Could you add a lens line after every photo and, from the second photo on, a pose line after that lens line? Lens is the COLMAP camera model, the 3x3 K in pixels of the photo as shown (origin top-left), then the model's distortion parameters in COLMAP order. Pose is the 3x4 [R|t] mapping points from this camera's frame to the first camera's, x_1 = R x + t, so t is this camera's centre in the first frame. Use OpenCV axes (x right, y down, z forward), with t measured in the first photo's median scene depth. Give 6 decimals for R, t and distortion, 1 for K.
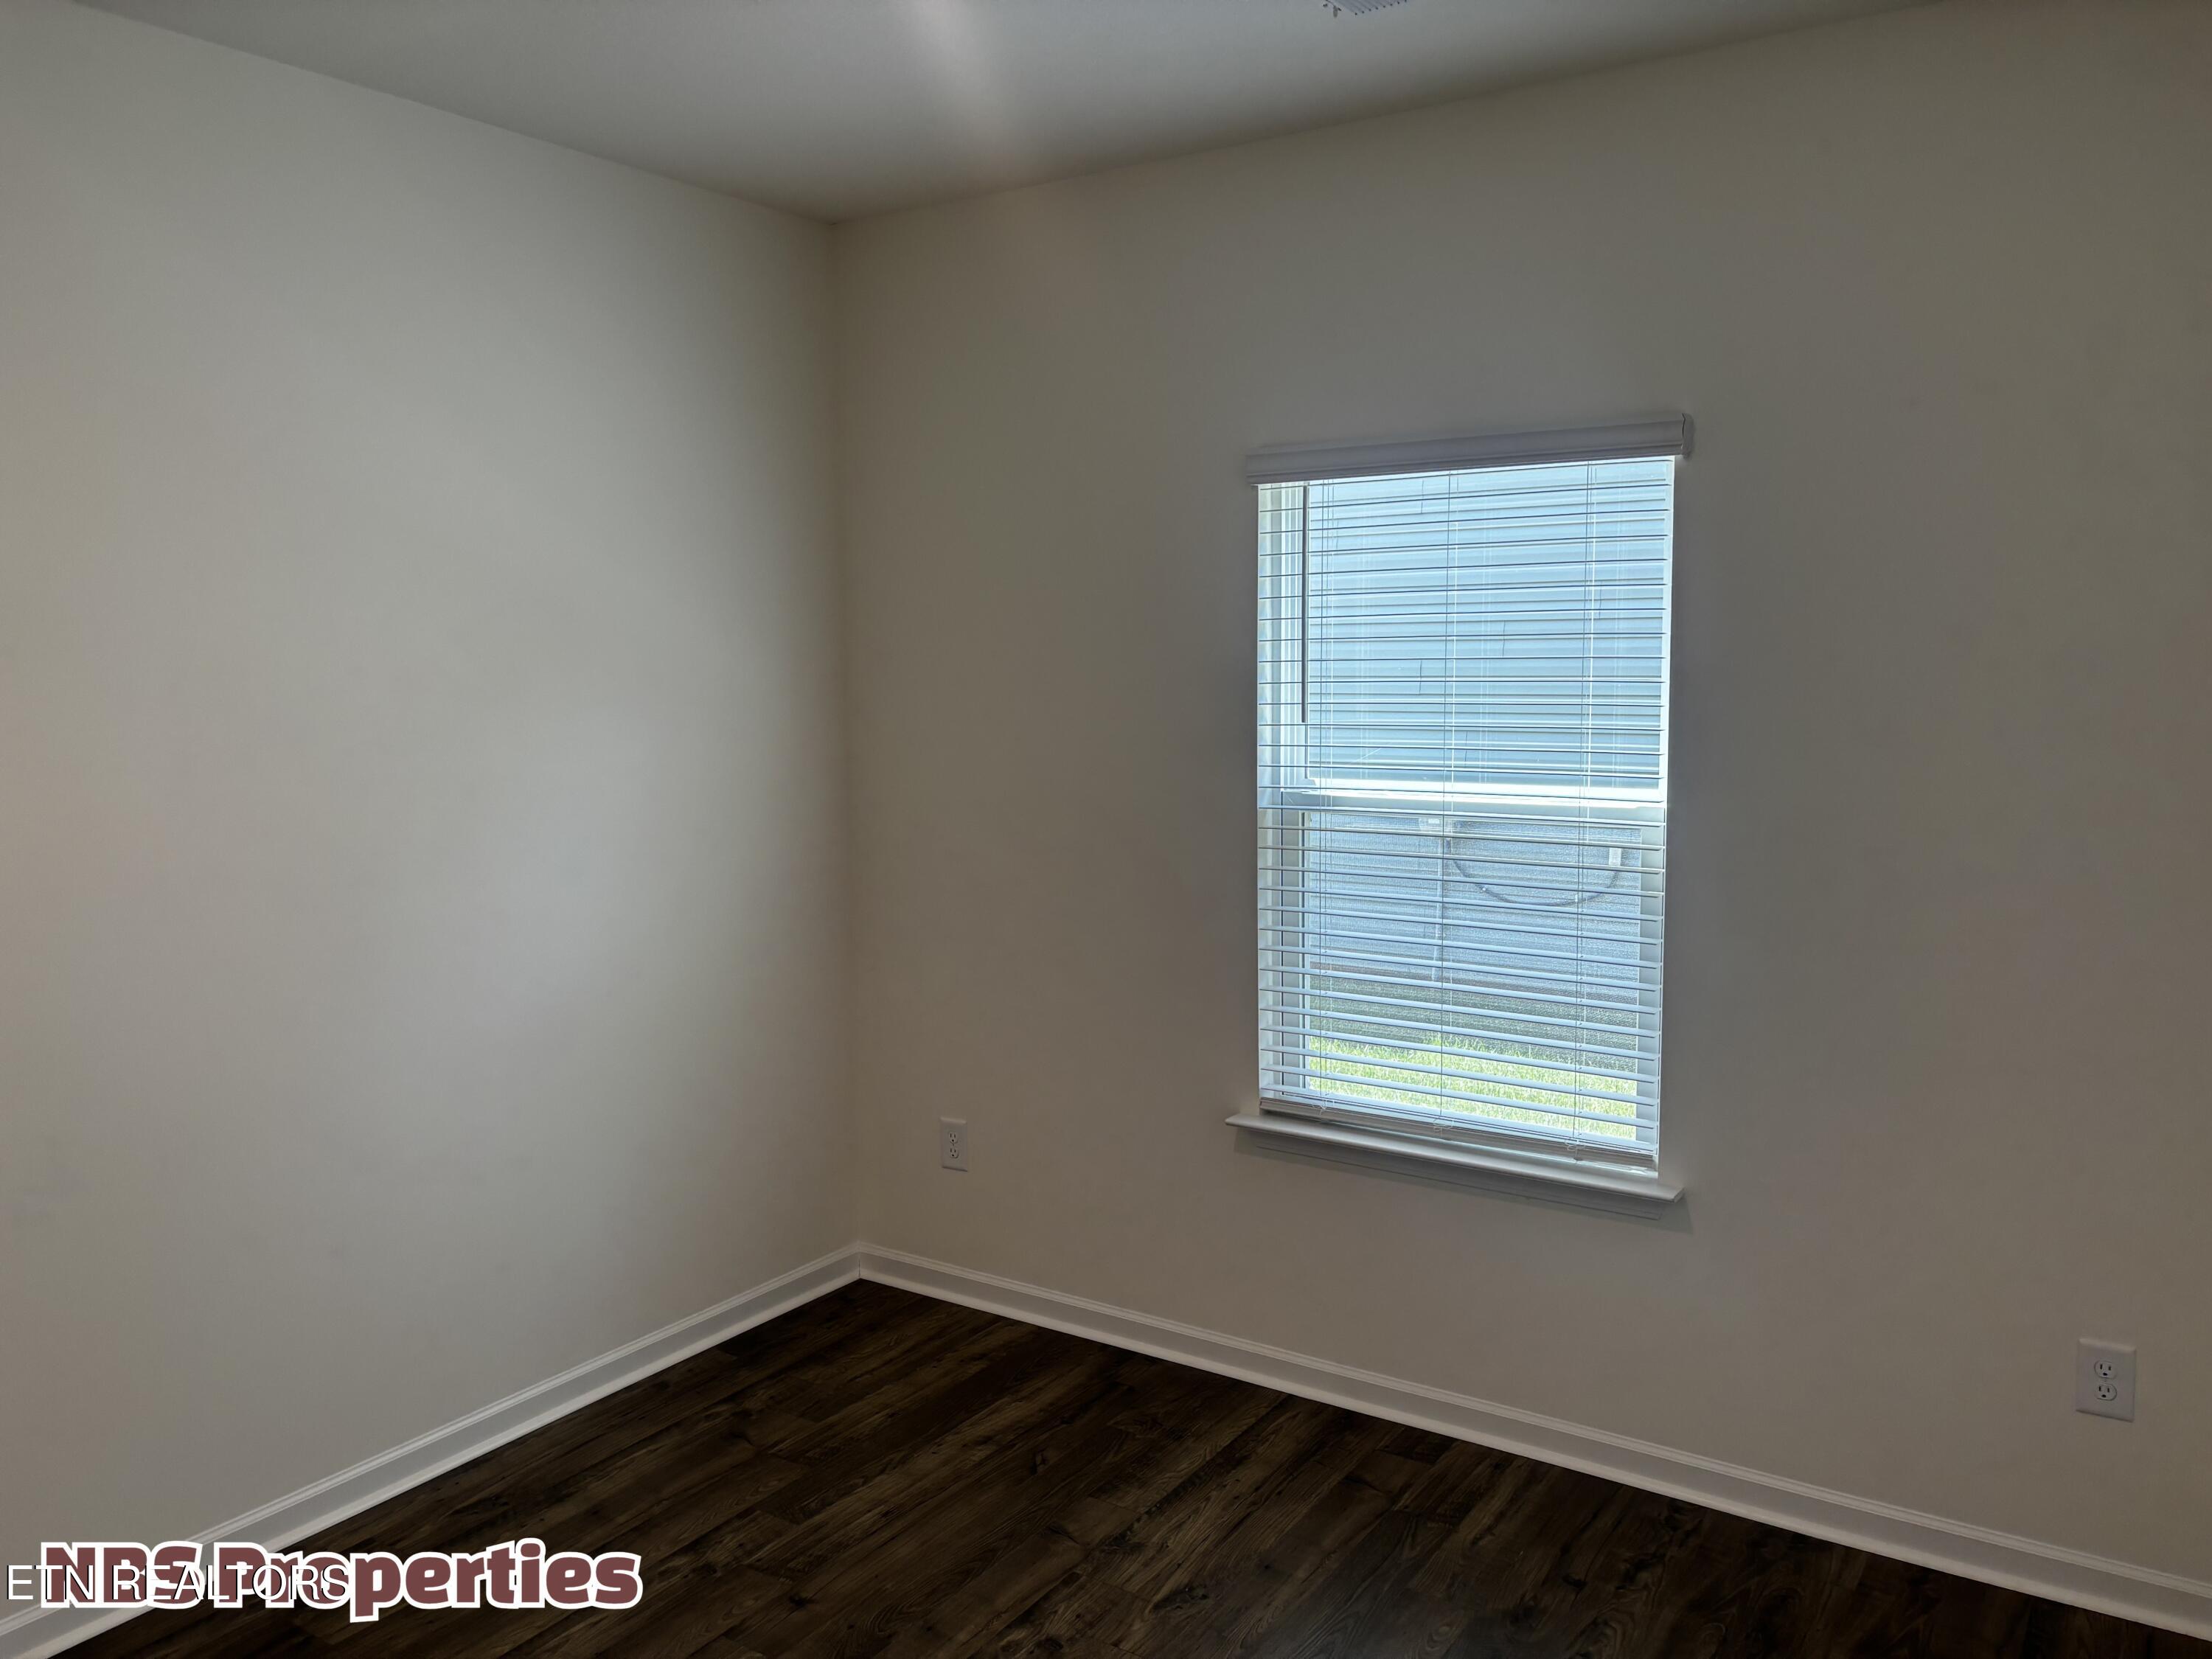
lens RADIAL K [[1688.6, 0, 1122.4], [0, 1688.6, 846.4], [0, 0, 1]] dist [0.066527, -0.077750]
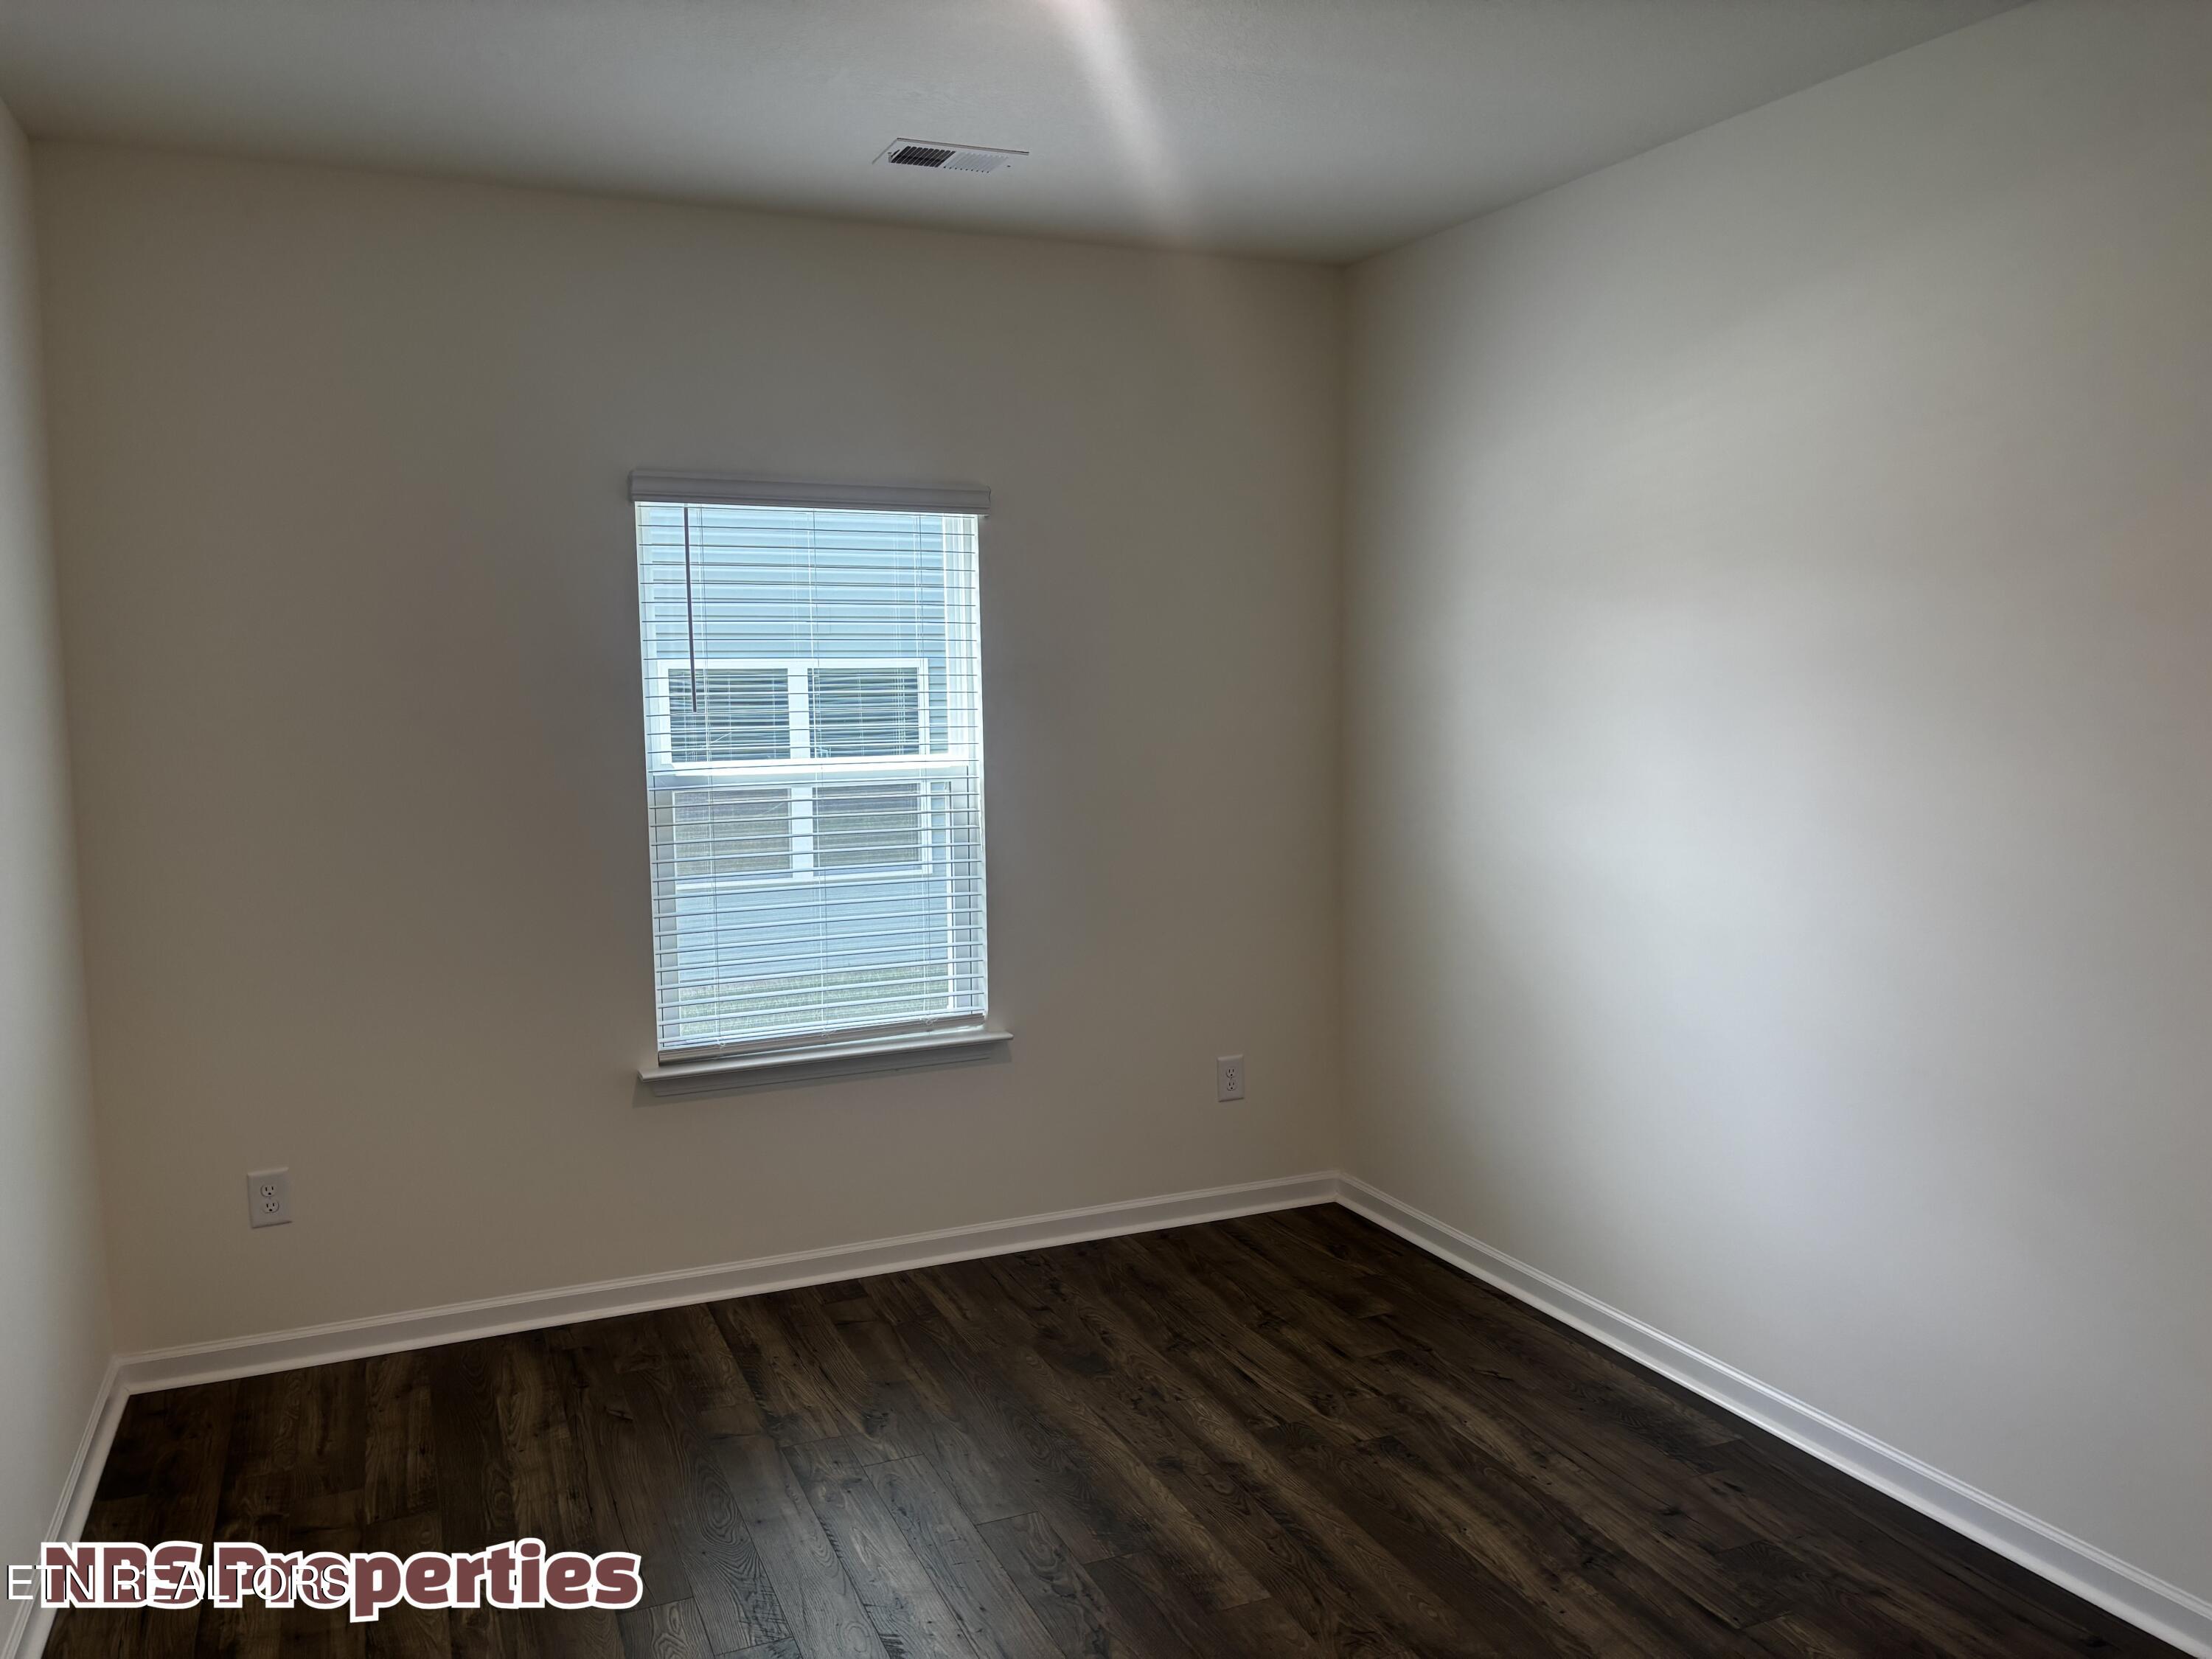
lens RADIAL K [[1688.6, 0, 1165.2], [0, 1688.6, 814.9], [0, 0, 1]] dist [0.066527, -0.077750]
pose [[0.530031, -0.084118, 0.843796, -0.710548], [0.099181, 0.994388, 0.036830, -0.015174], [-0.842158, 0.064167, 0.535399, 0.114810]]
